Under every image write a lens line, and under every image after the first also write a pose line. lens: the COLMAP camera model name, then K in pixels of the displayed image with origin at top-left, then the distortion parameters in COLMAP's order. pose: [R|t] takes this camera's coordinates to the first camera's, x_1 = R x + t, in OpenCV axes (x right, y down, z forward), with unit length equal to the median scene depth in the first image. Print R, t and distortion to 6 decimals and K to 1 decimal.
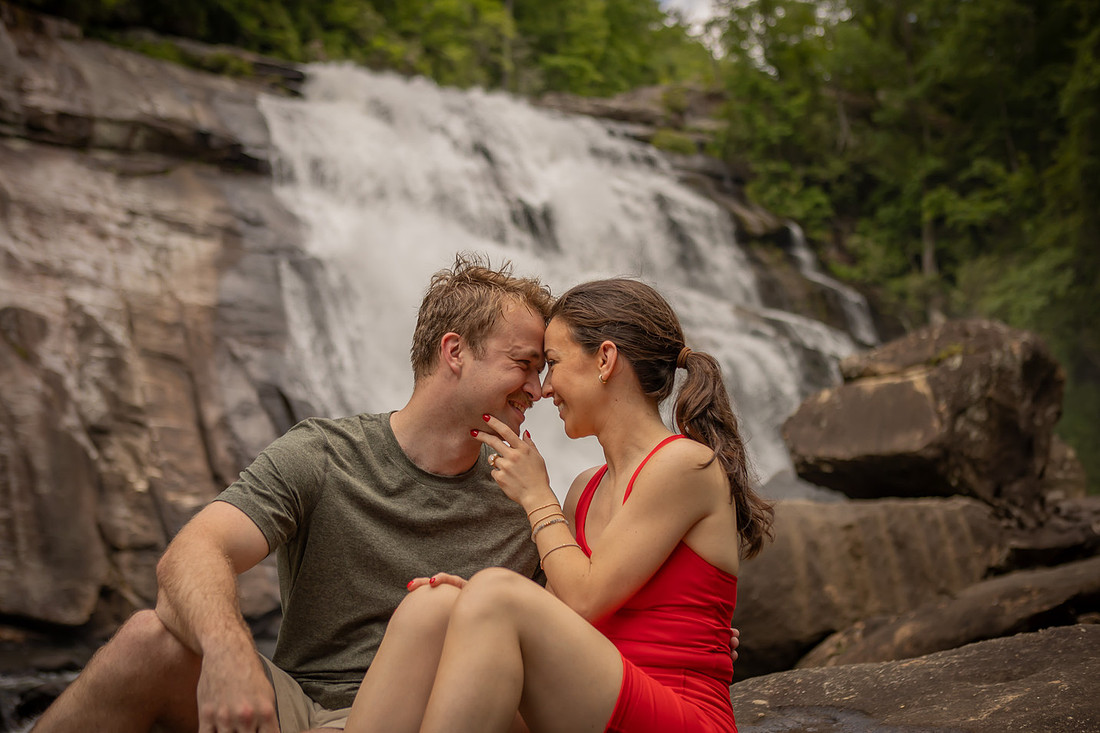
lens RADIAL K [[1399.6, 0, 575.5], [0, 1399.6, 361.4], [0, 0, 1]] dist [0.002198, 0.000000]
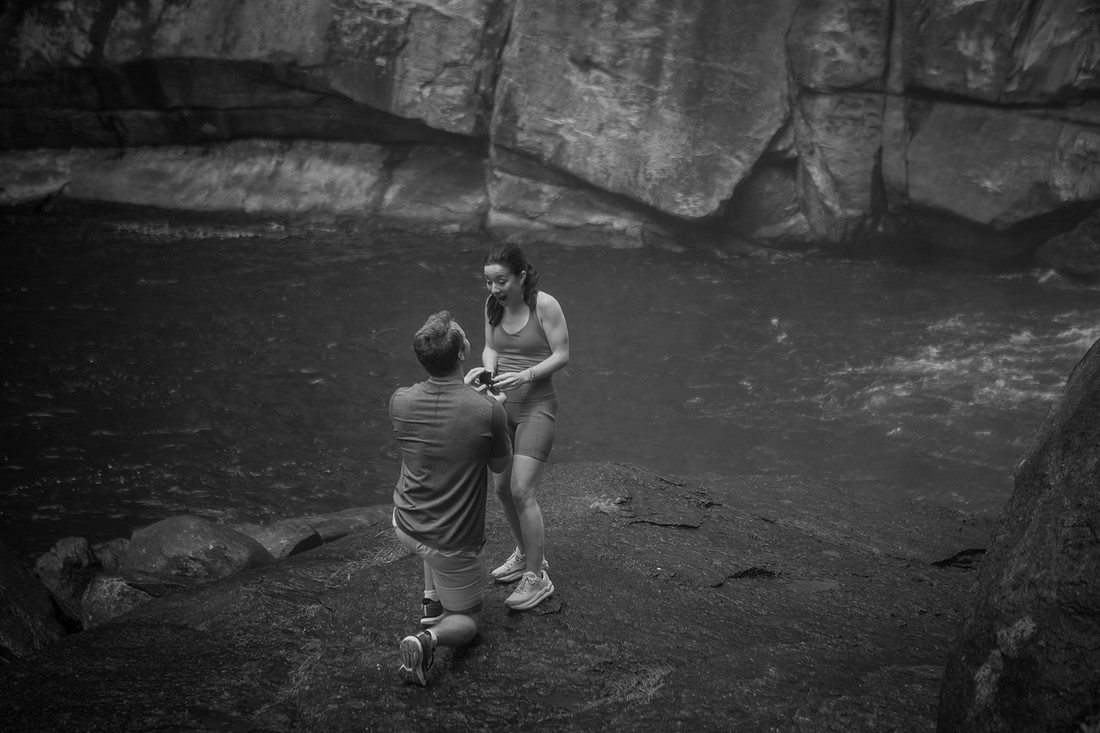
lens RADIAL K [[1993.9, 0, 562.2], [0, 1993.9, 360.5], [0, 0, 1]] dist [0.155412, 0.000000]
pose [[0.402824, 0.212299, -0.890315, 0.432785], [0.177668, 0.936088, 0.303600, -0.037776], [0.897868, -0.280478, 0.339360, 0.610704]]
